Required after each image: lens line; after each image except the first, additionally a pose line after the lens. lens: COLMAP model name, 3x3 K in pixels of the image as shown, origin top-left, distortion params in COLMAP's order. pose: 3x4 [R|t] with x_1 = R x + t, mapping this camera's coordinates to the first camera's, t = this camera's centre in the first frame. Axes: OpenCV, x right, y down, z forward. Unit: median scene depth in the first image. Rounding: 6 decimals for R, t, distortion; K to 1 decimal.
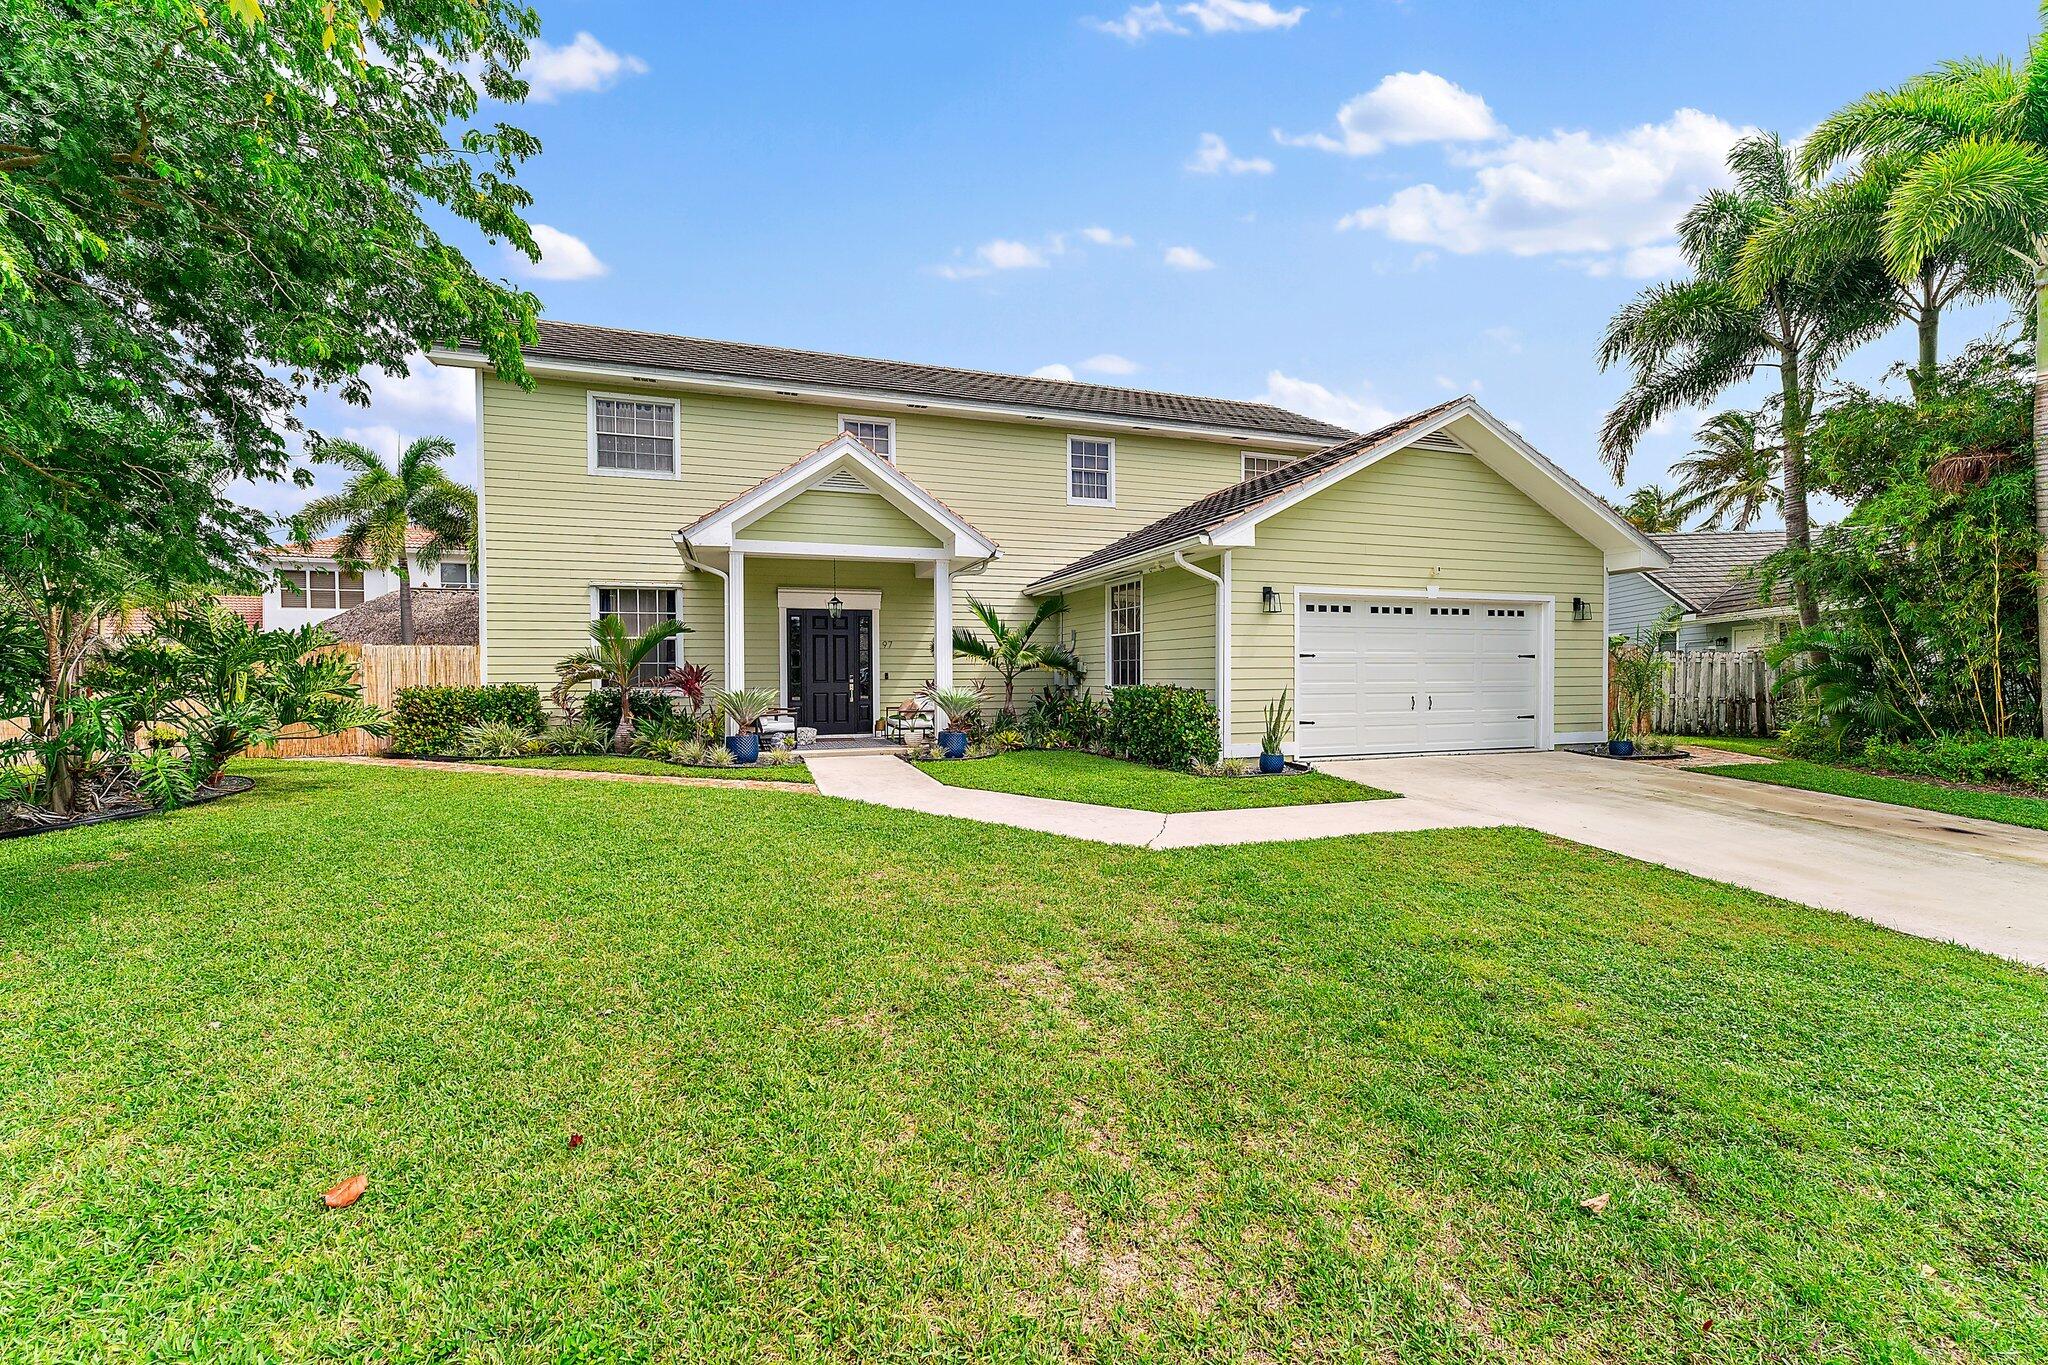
lens RADIAL K [[813.1, 0, 1027.0], [0, 813.1, 684.2], [0, 0, 1]] dist [0.000000, 0.000040]
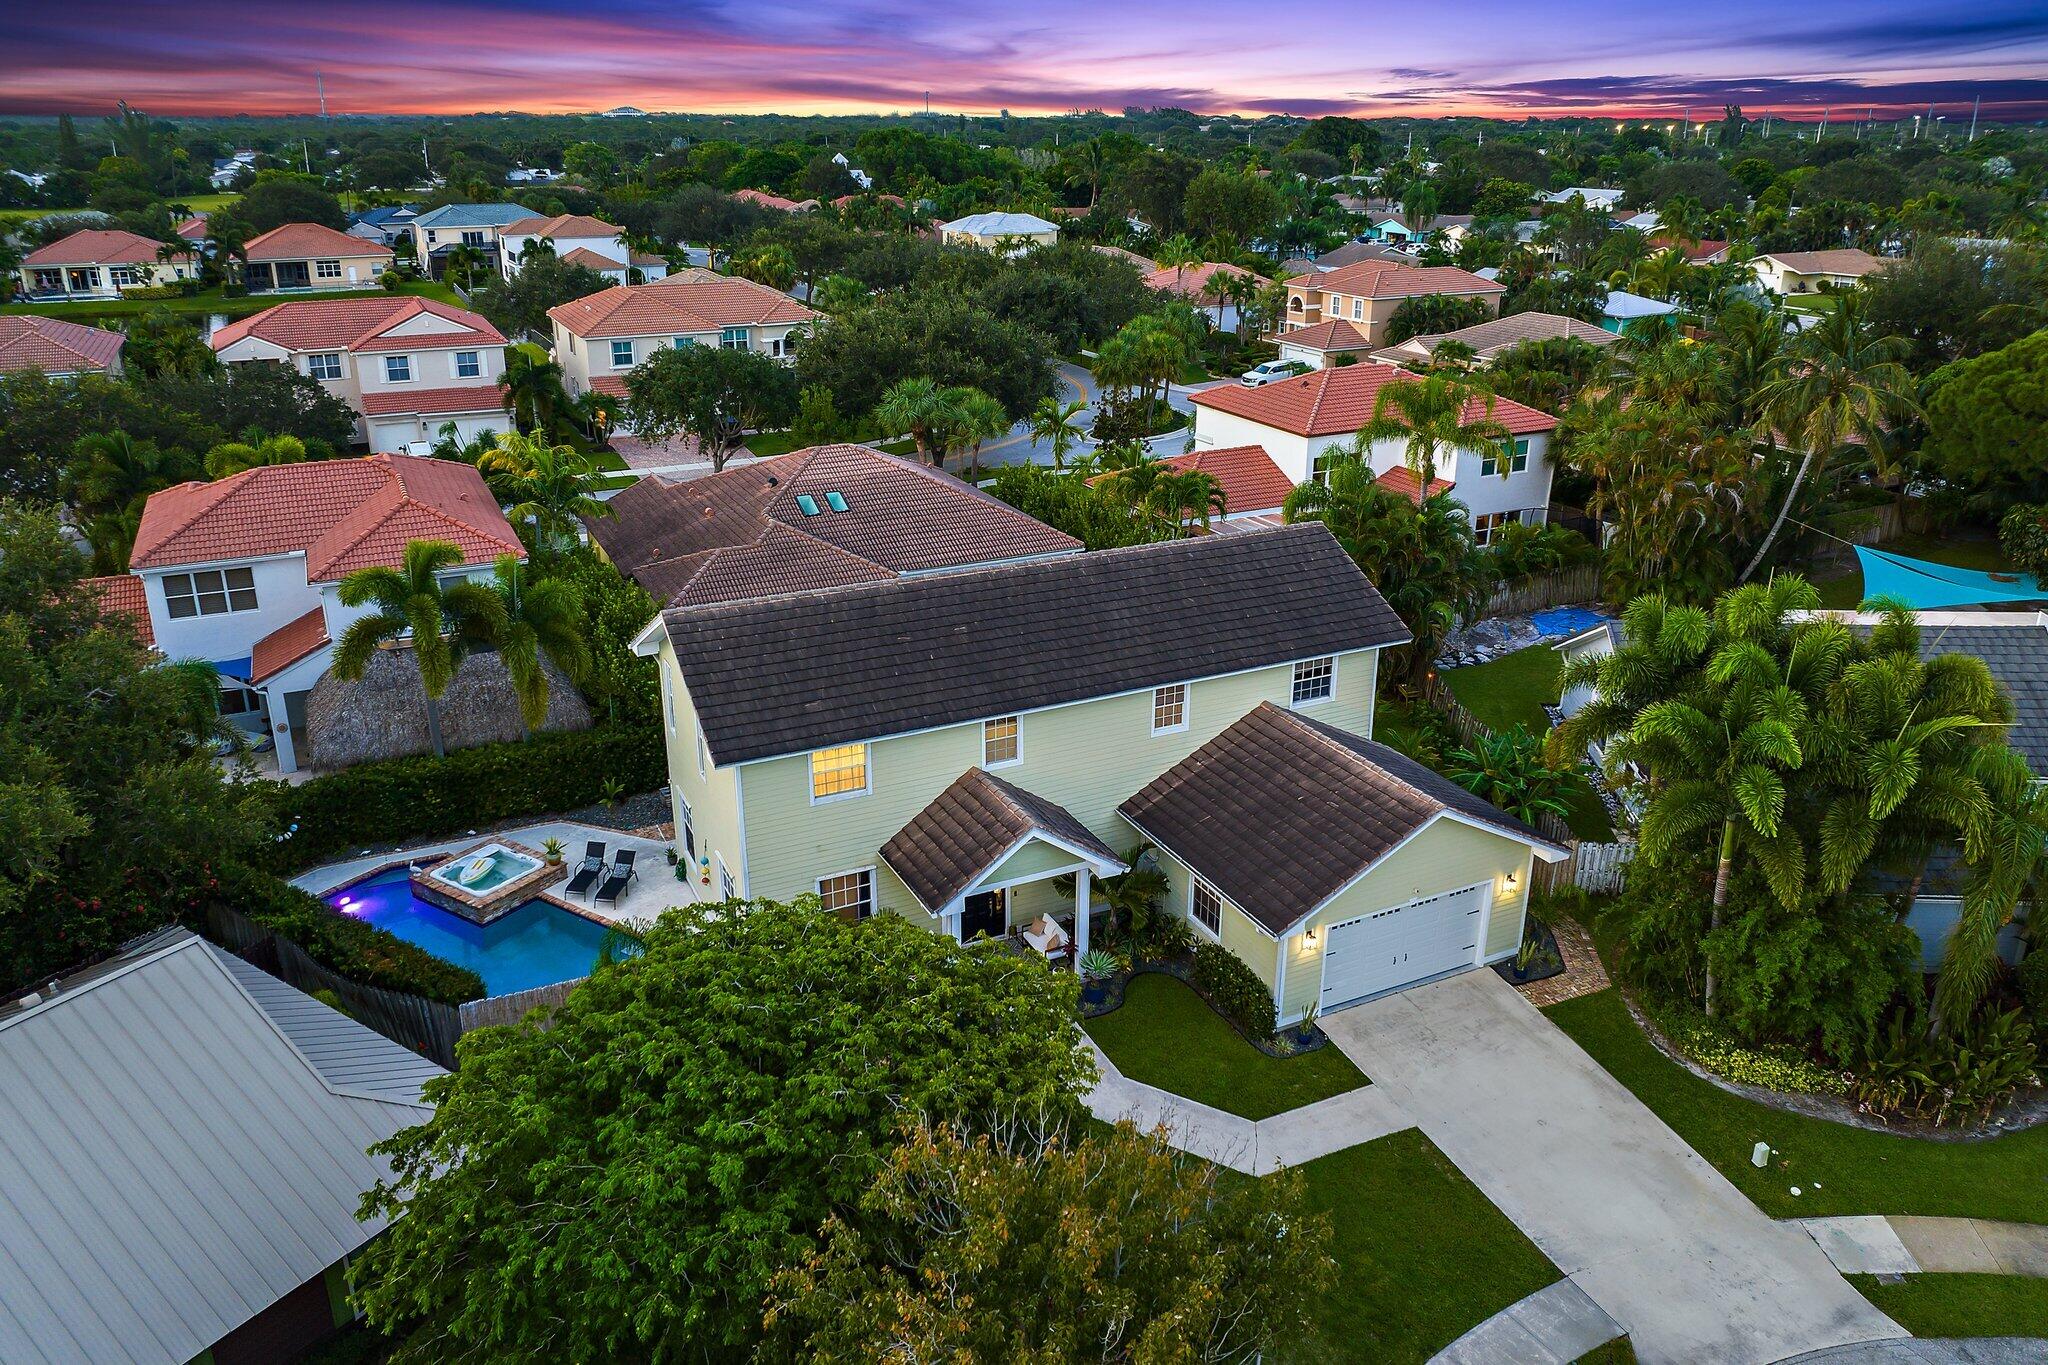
lens RADIAL K [[1369.4, 0, 1024.0], [0, 1369.4, 682.5], [0, 0, 1]] dist [-0.005942, -0.028624]
pose [[0.992927, -0.044077, 0.110243, -0.459646], [0.002773, 0.936893, 0.349606, -1.293795], [-0.118696, -0.346828, 0.930388, -1.080851]]
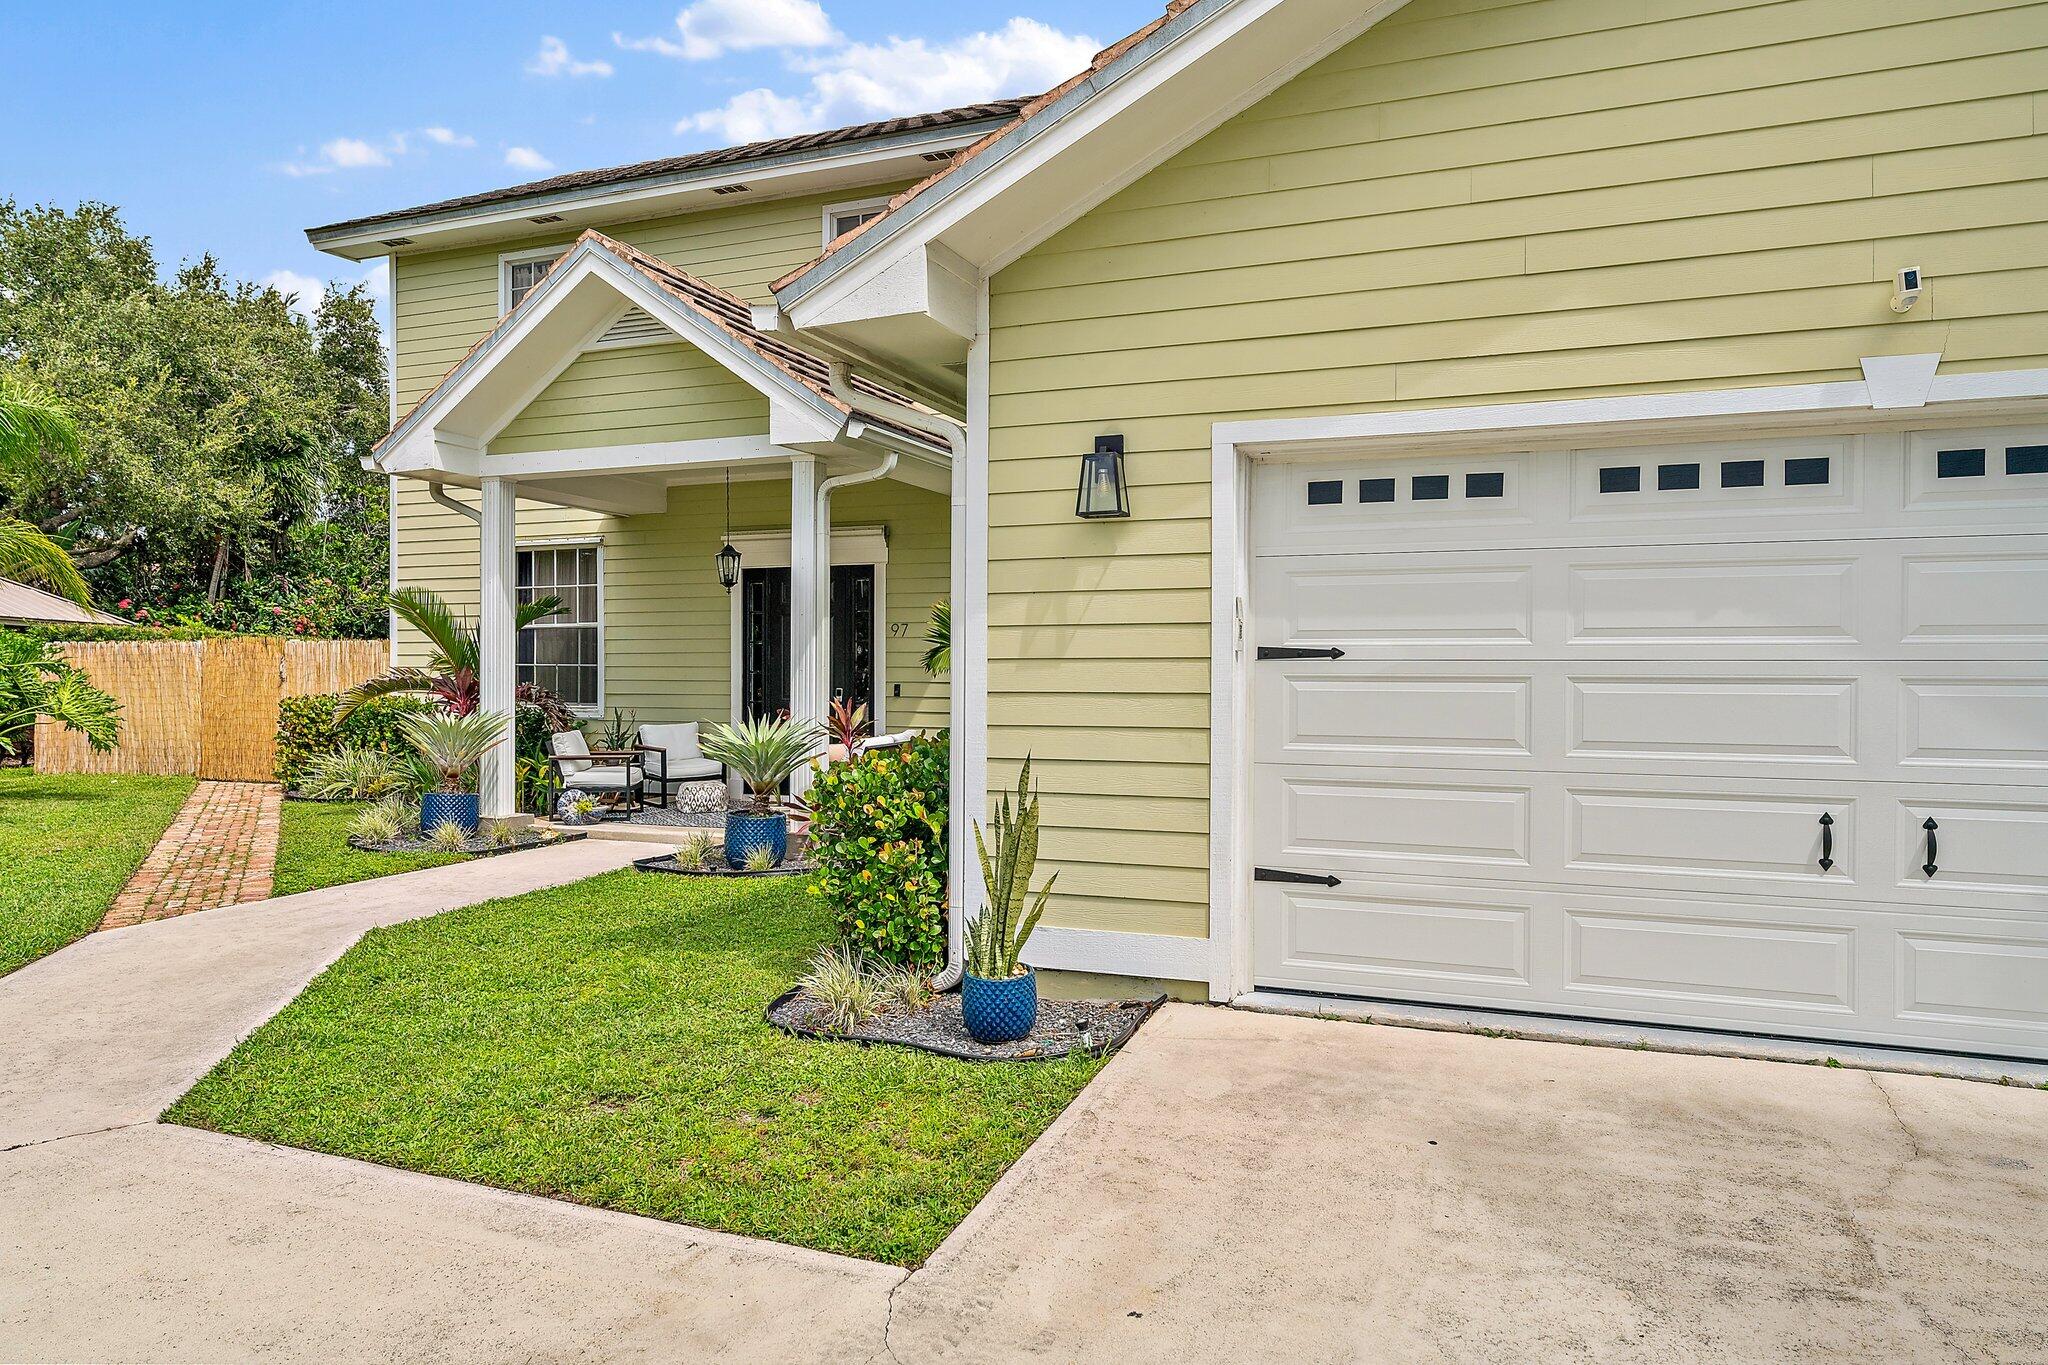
lens RADIAL K [[1278.2, 0, 1045.2], [0, 1278.2, 680.0], [0, 0, 1]] dist [-0.000377, -0.000063]
pose [[0.771129, 0.010989, -0.636584, 0.502277], [-0.014578, 0.999894, -0.000398, -0.020995], [0.636512, 0.009587, 0.771207, 0.511389]]
